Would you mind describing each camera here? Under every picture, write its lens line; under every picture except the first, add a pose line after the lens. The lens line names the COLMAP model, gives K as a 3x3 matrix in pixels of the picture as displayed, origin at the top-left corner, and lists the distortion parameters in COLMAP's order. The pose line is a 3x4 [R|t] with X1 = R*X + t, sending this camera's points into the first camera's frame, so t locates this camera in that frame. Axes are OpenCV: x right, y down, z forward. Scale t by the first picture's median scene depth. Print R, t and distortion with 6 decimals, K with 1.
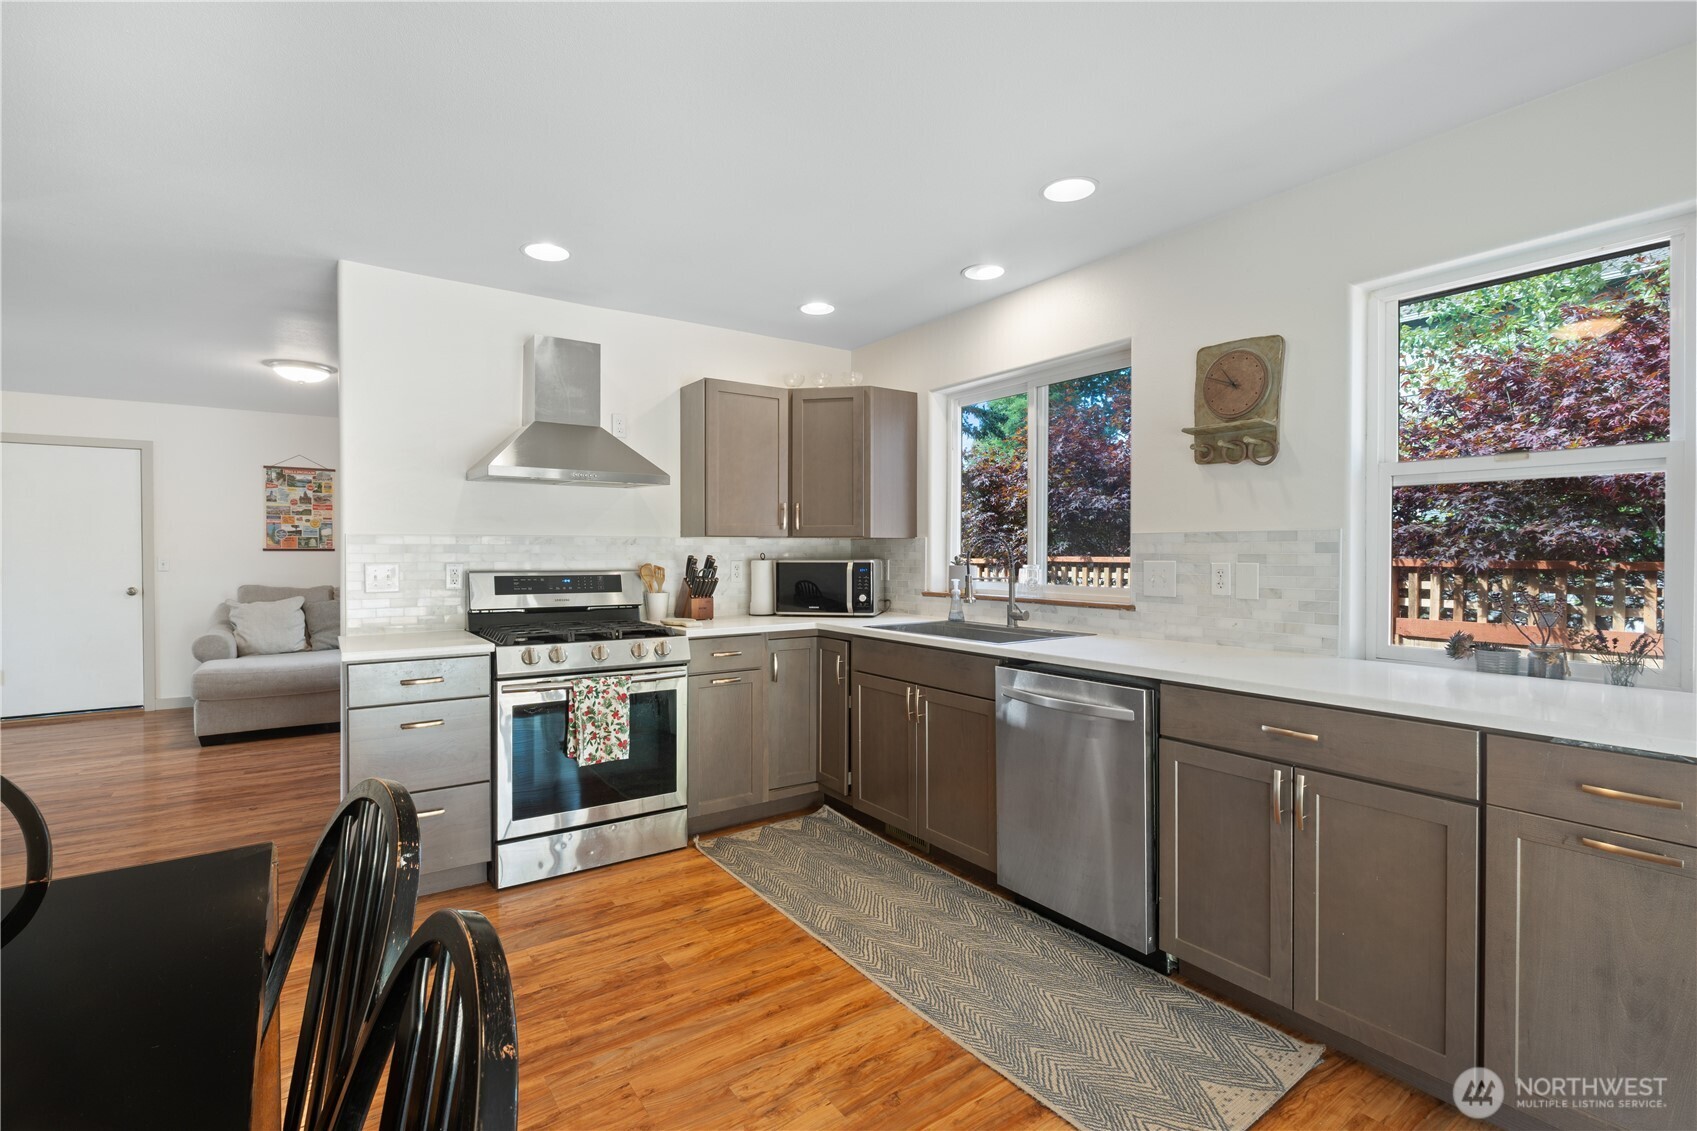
lens RADIAL K [[782.1, 0, 854.8], [0, 782.1, 555.7], [0, 0, 1]] dist [-0.010464, 0.002489]
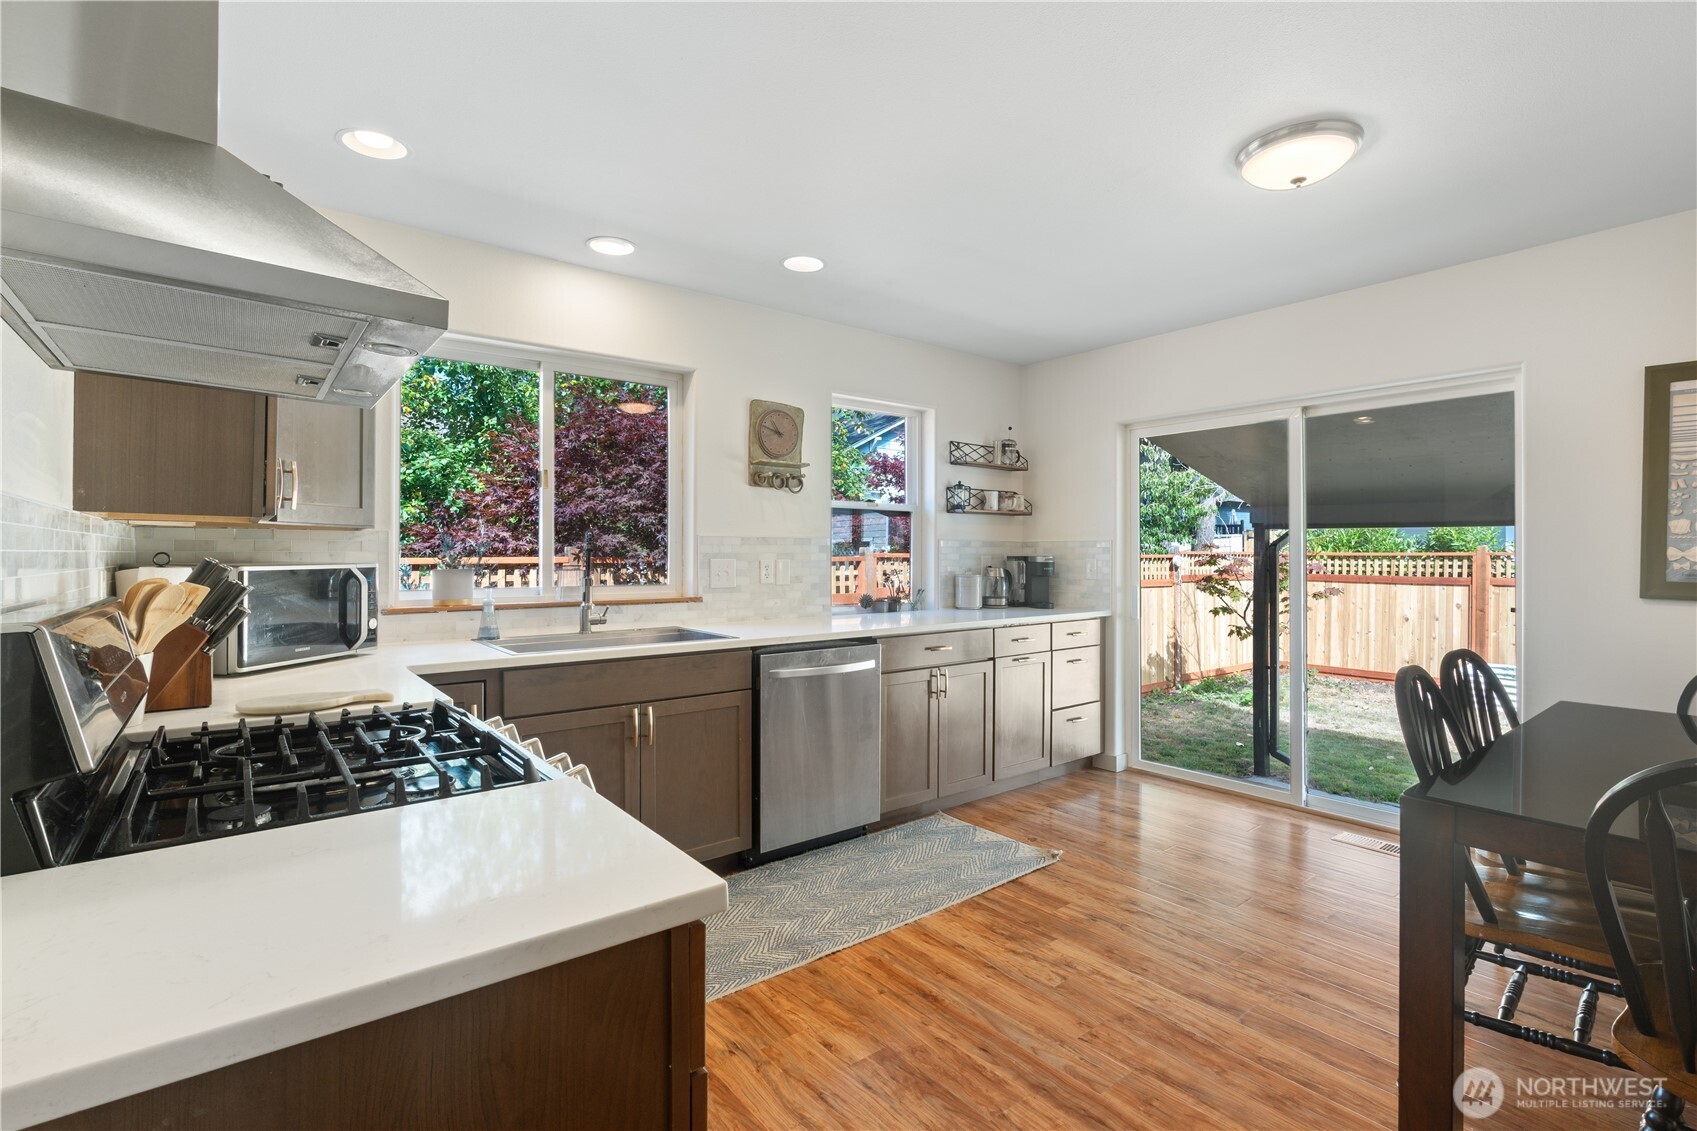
lens RADIAL K [[782.1, 0, 850.8], [0, 782.1, 554.7], [0, 0, 1]] dist [-0.010464, 0.002489]
pose [[-0.052777, -0.001915, 0.998604, -0.769110], [0.004360, 0.999988, 0.002148, -0.001892], [-0.998597, 0.004467, -0.052768, 0.775556]]
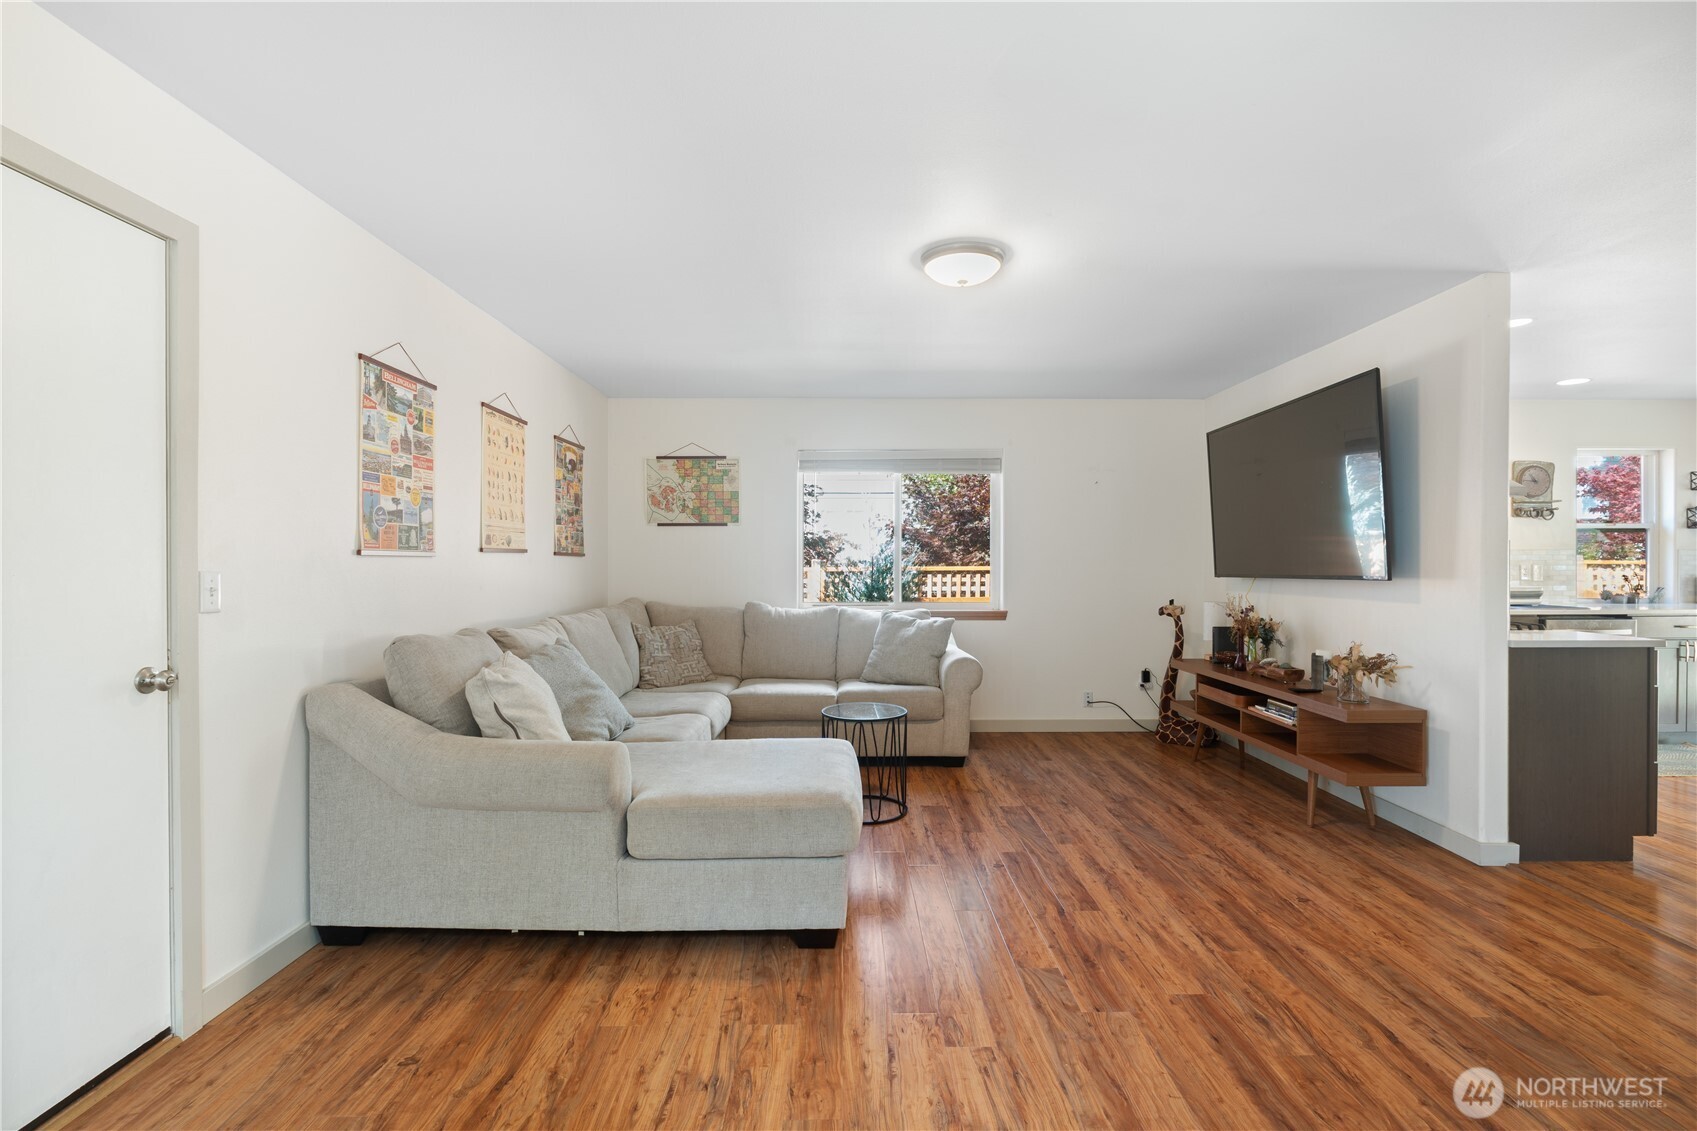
lens RADIAL K [[782.1, 0, 854.5], [0, 782.1, 561.7], [0, 0, 1]] dist [-0.010464, 0.002489]
pose [[0.567103, -0.000446, 0.823647, -1.927730], [0.004925, 0.999984, -0.002850, -0.001177], [-0.823632, 0.005673, 0.567096, 1.094253]]
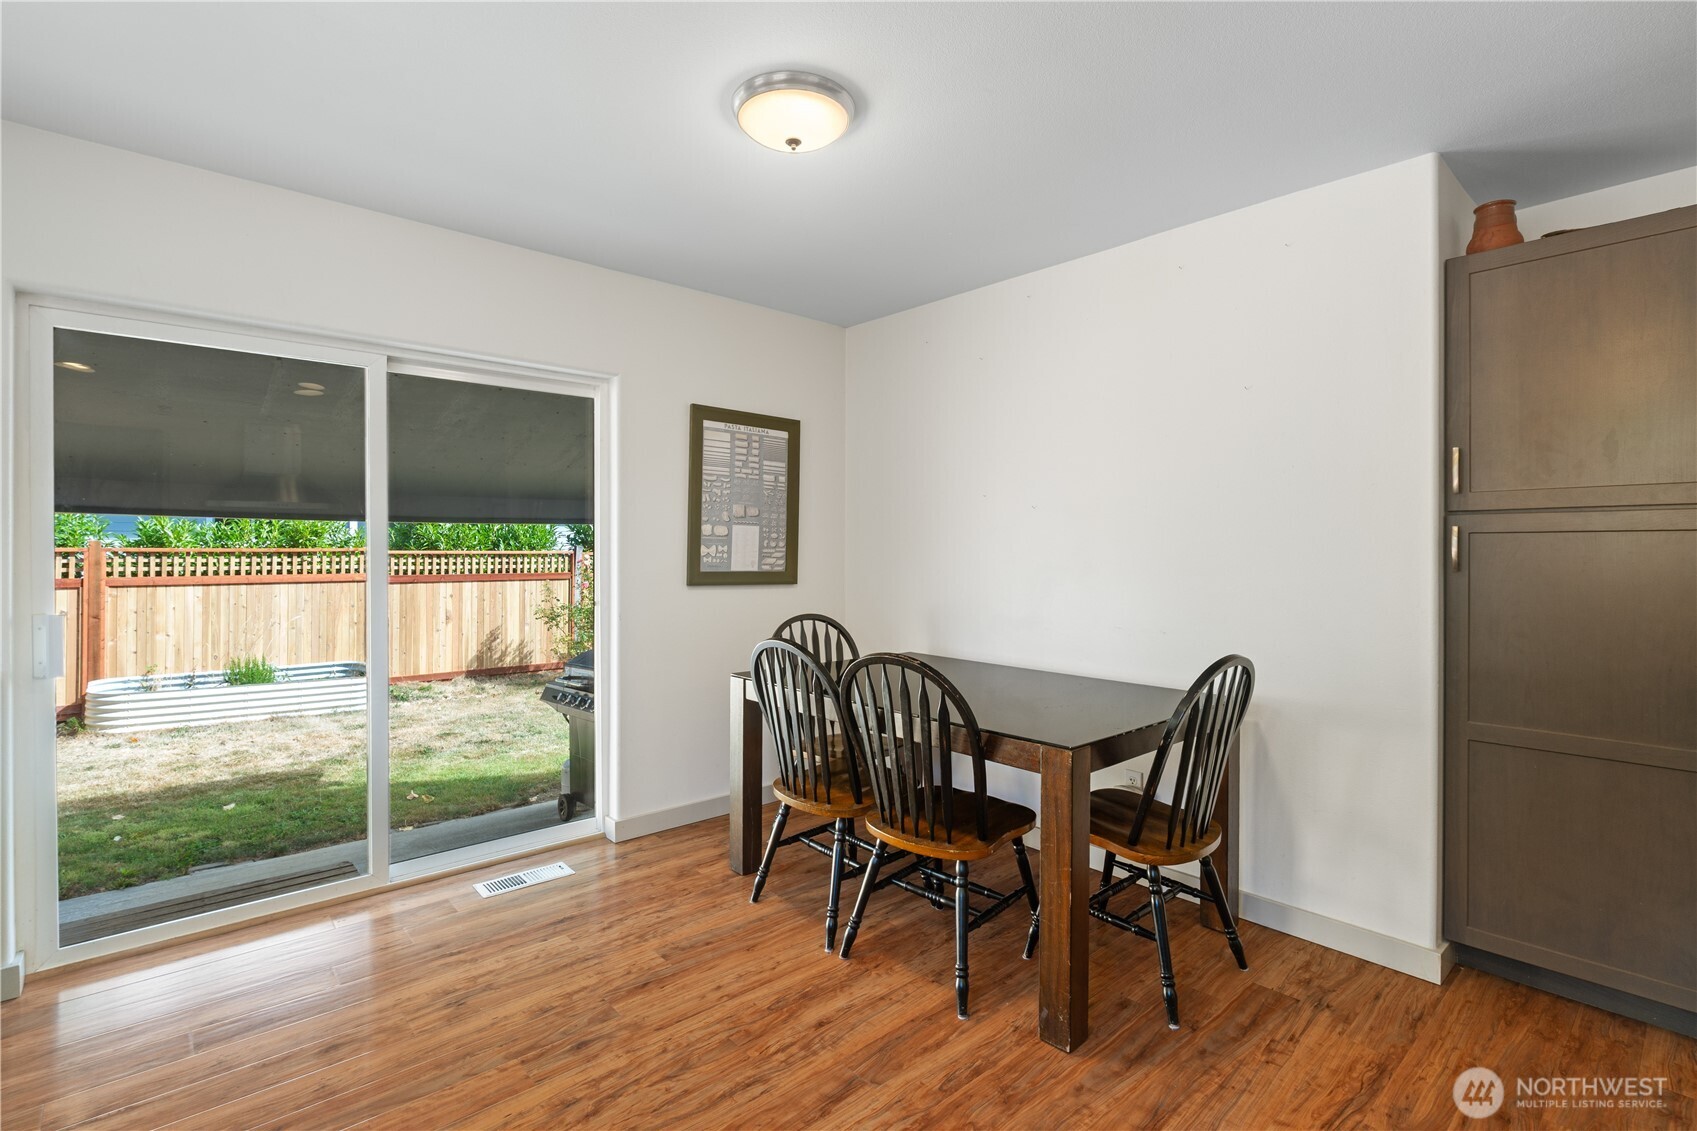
lens RADIAL K [[782.1, 0, 879.0], [0, 782.1, 558.6], [0, 0, 1]] dist [-0.010464, 0.002489]
pose [[-0.993768, -0.000023, -0.111469, -0.095196], [-0.001858, 0.999864, 0.016357, -0.004489], [0.111453, 0.016462, -0.993633, 0.974520]]
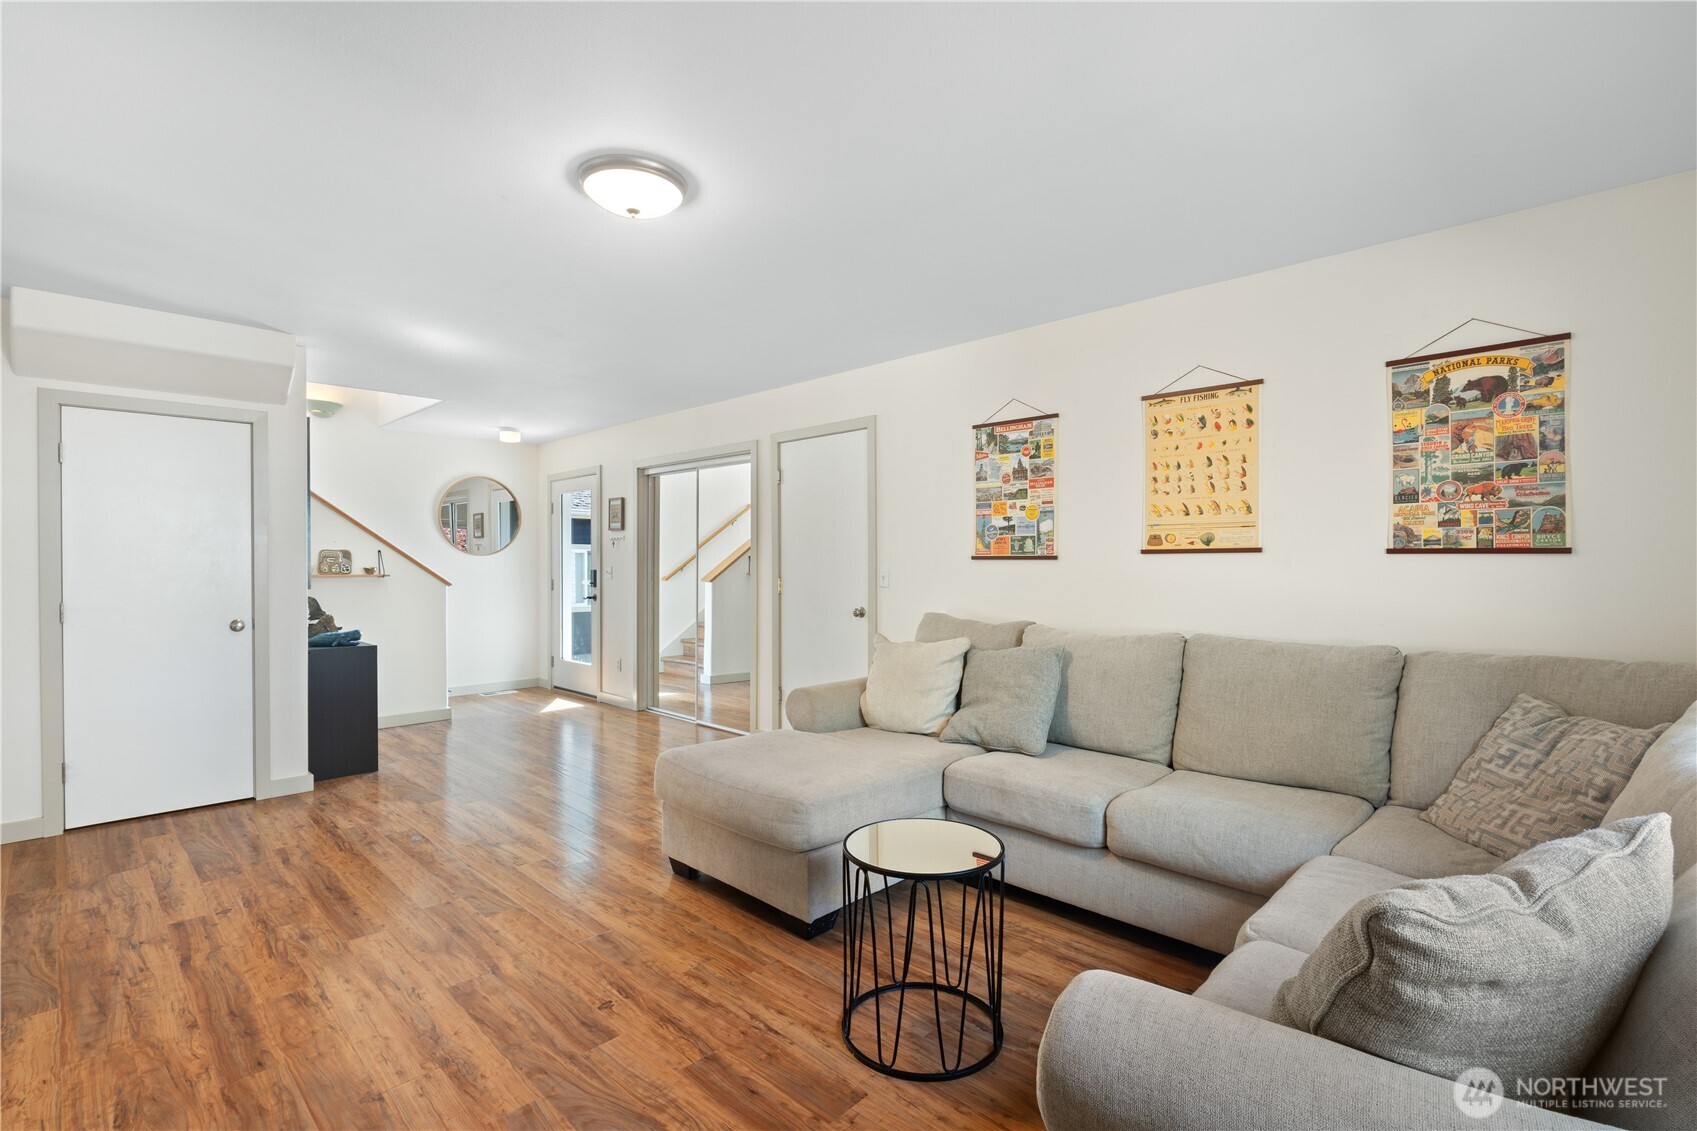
lens RADIAL K [[782.1, 0, 856.6], [0, 782.1, 564.2], [0, 0, 1]] dist [-0.010464, 0.002489]
pose [[0.187006, 0.000844, -0.982358, -0.307503], [-0.004396, 0.999990, 0.000022, -0.004934], [0.982349, 0.004315, 0.187008, 1.590964]]
